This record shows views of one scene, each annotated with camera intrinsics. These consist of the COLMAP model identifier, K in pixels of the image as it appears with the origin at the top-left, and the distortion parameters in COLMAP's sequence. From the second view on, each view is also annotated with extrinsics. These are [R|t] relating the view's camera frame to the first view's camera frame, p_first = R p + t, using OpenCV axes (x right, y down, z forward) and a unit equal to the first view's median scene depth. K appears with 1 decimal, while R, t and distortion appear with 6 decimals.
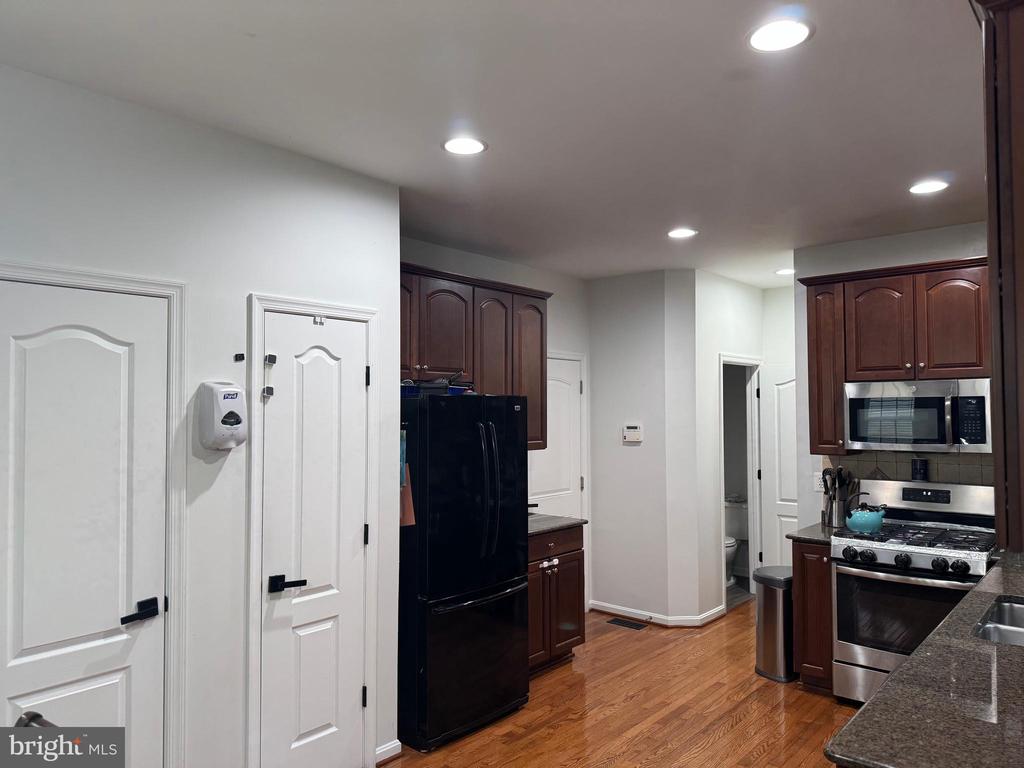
lens RADIAL K [[723.6, 0, 512.0], [0, 723.6, 384.0], [0, 0, 1]] dist [0.049439, -0.067058]
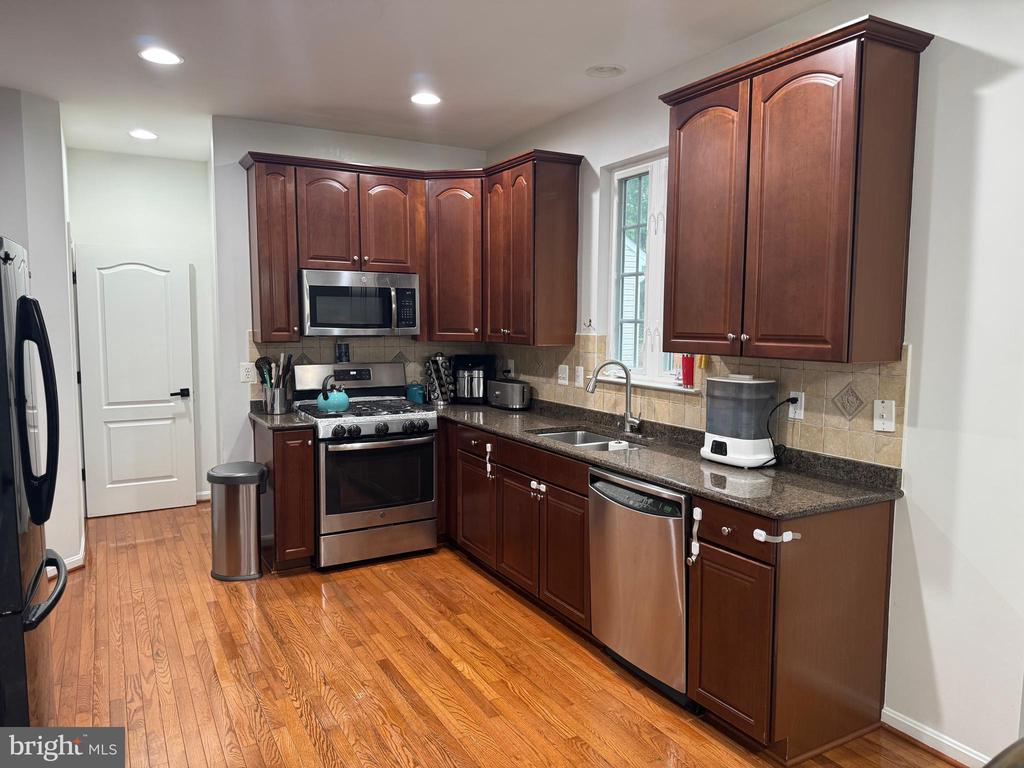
lens RADIAL K [[723.6, 0, 512.0], [0, 723.6, 384.0], [0, 0, 1]] dist [0.049439, -0.067058]
pose [[0.323825, -0.072103, 0.943366, -0.439235], [-0.044597, 0.994820, 0.091344, 0.054577], [-0.945065, -0.071650, 0.318932, 0.423066]]
